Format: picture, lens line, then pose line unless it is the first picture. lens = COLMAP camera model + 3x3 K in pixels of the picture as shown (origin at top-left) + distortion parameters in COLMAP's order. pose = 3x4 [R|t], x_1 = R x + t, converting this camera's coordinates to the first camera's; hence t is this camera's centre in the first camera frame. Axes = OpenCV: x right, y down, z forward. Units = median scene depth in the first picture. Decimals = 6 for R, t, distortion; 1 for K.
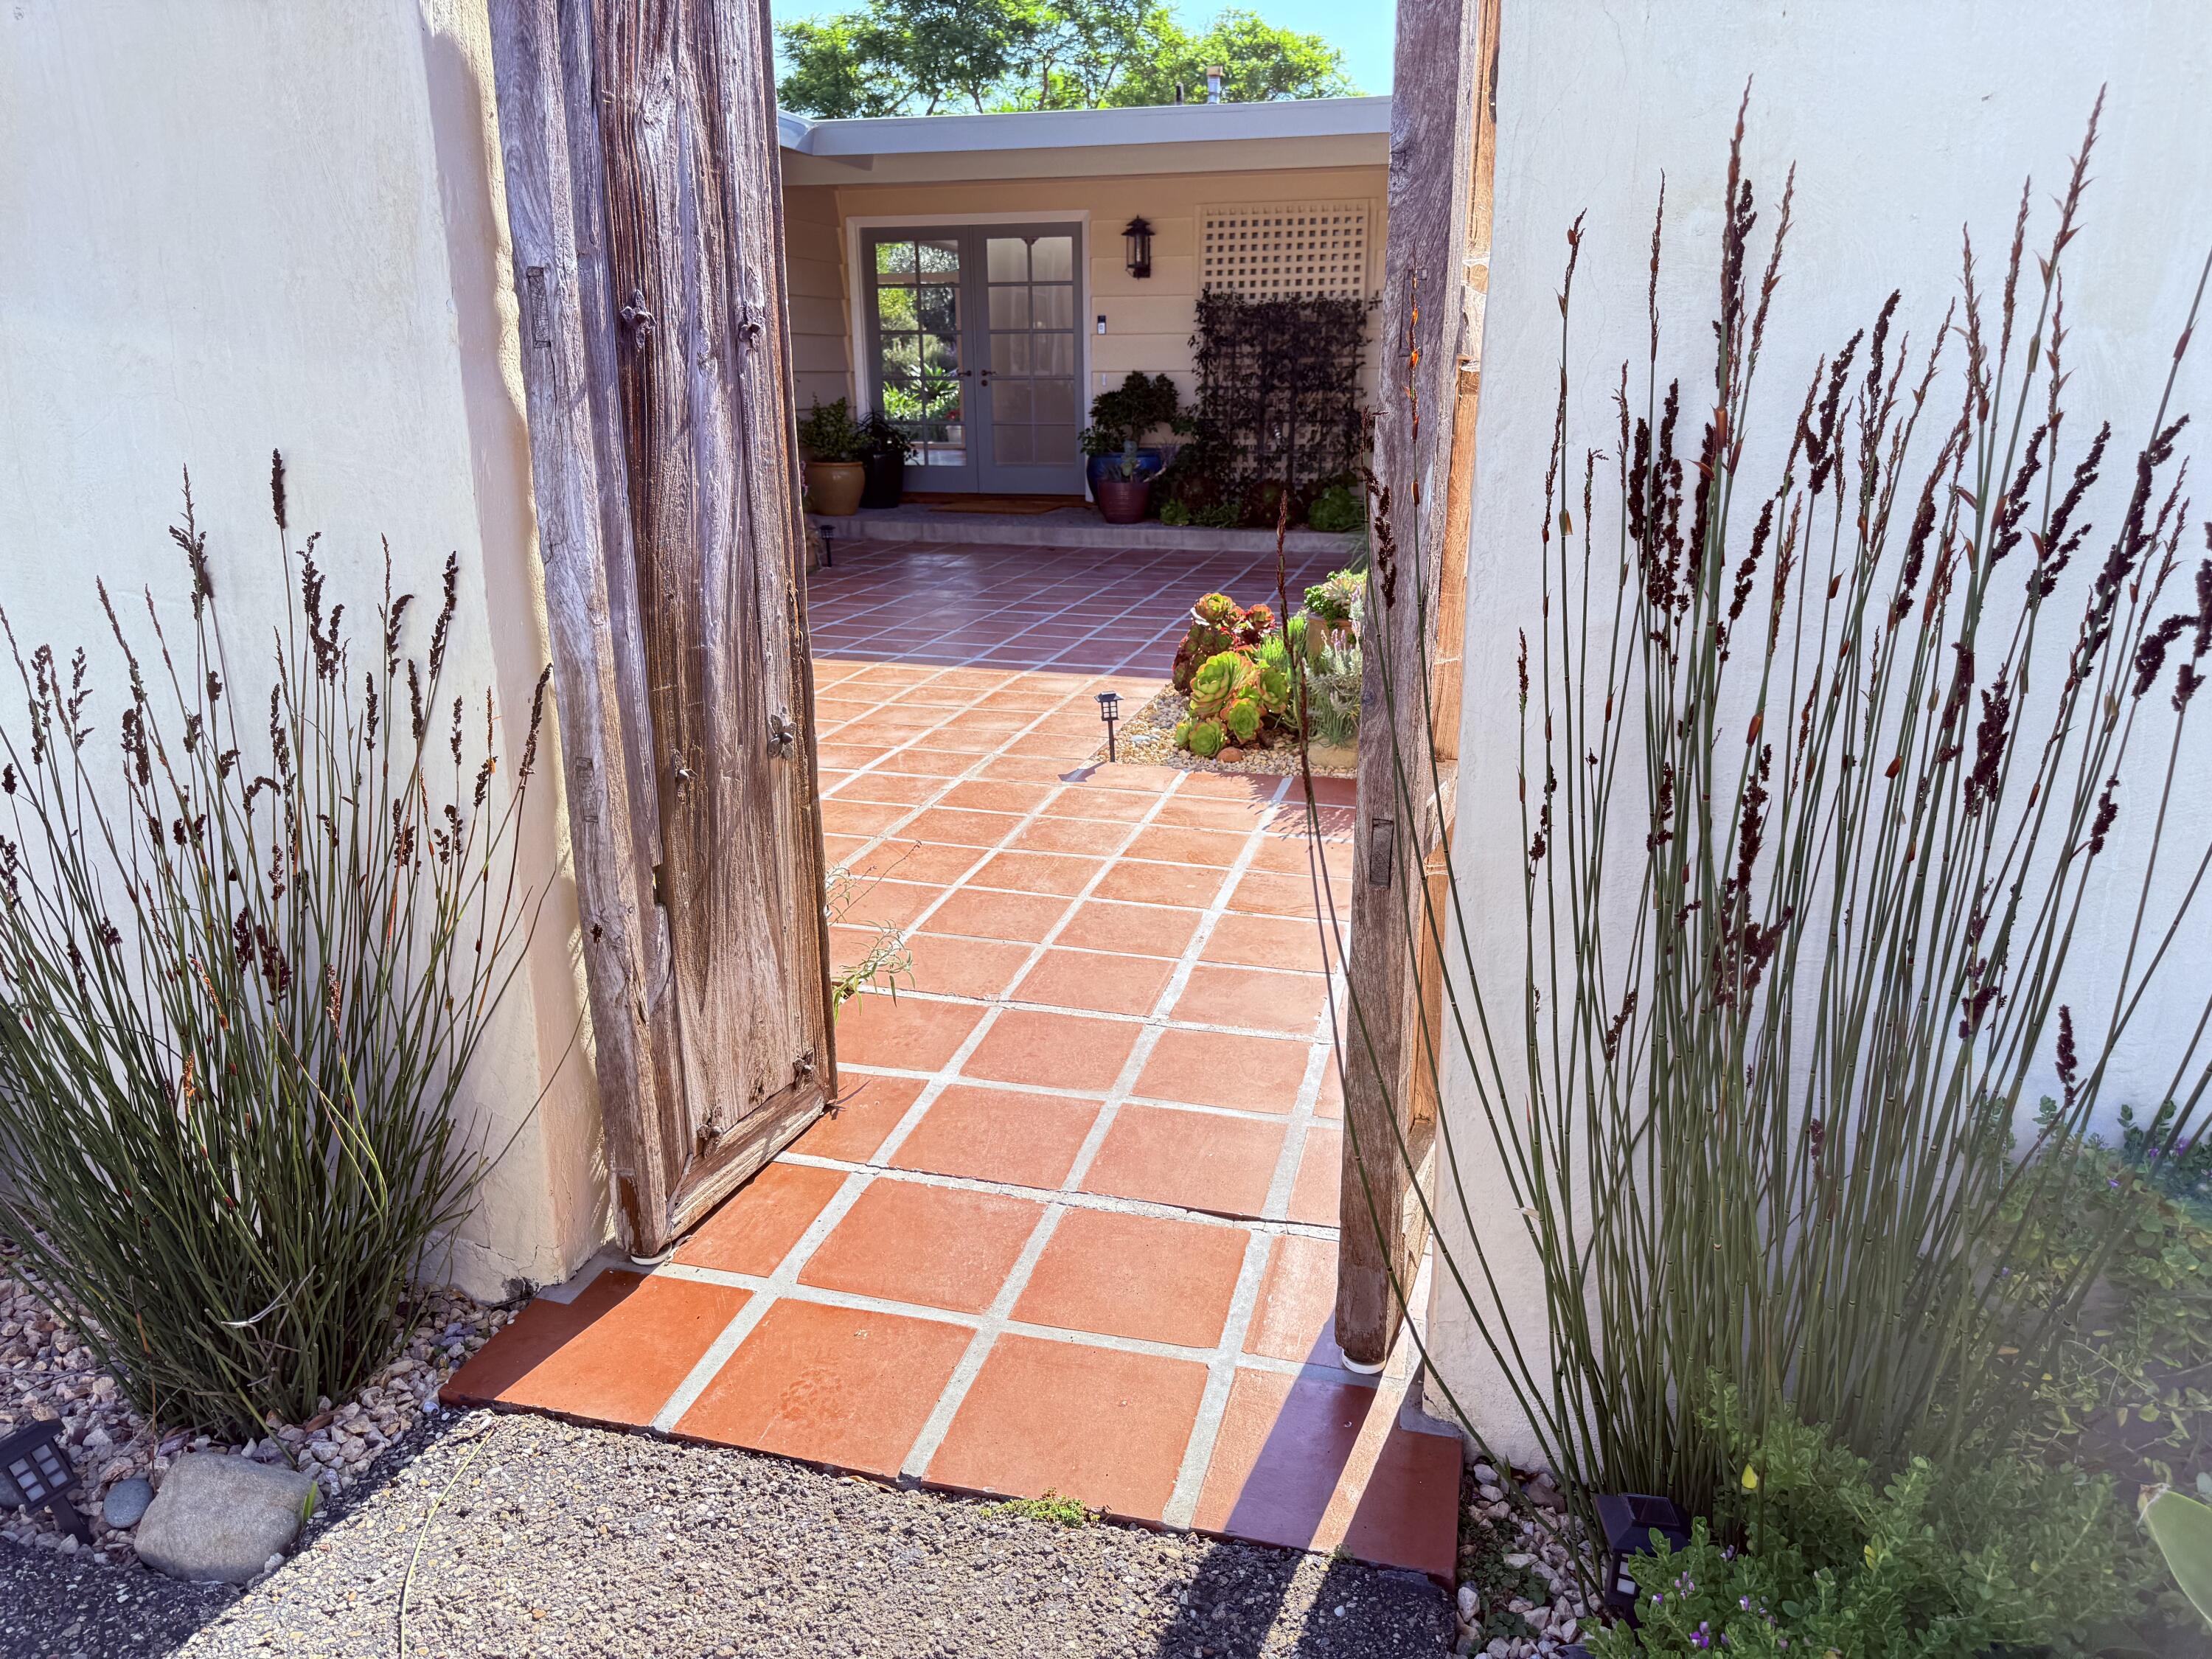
lens RADIAL K [[1553.7, 0, 1097.4], [0, 1553.7, 828.9], [0, 0, 1]] dist [0.067264, -0.053767]
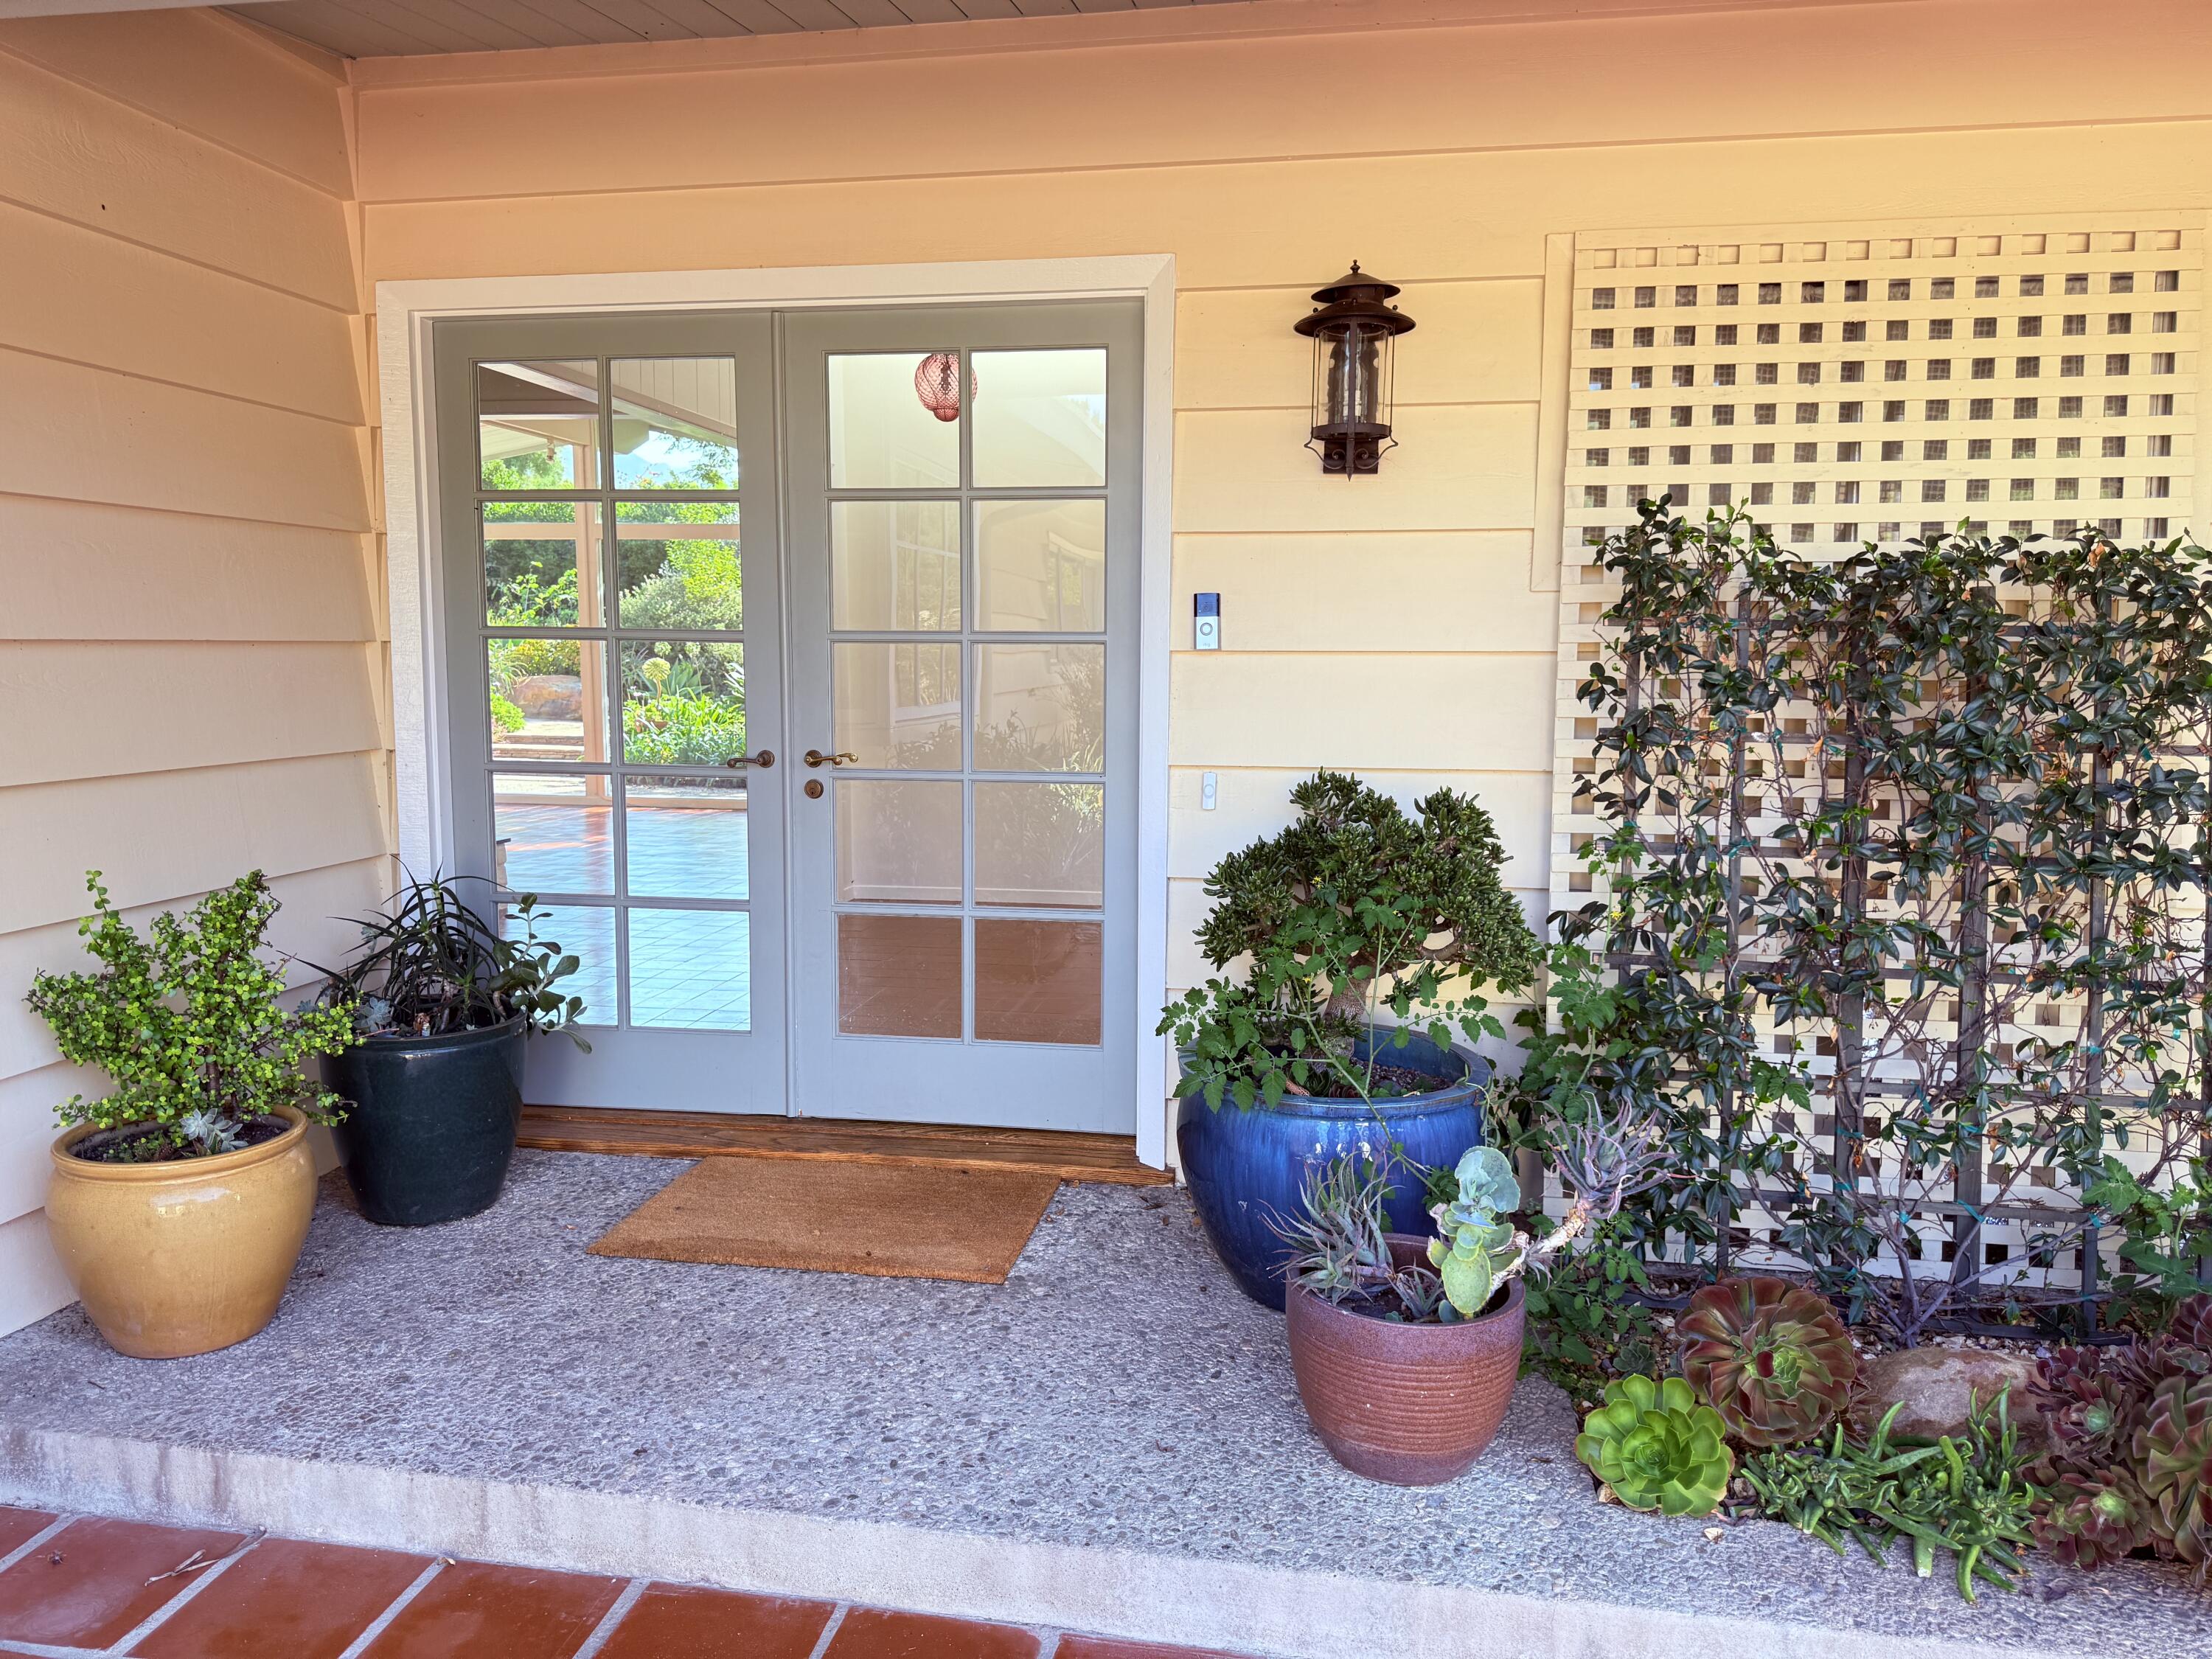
lens RADIAL K [[1553.7, 0, 1108.4], [0, 1553.7, 828.1], [0, 0, 1]] dist [0.067264, -0.053767]
pose [[0.994888, 0.001865, 0.100969, -0.047769], [0.015846, 0.984561, -0.174321, -0.237450], [-0.099736, 0.175030, 0.979498, 0.733694]]
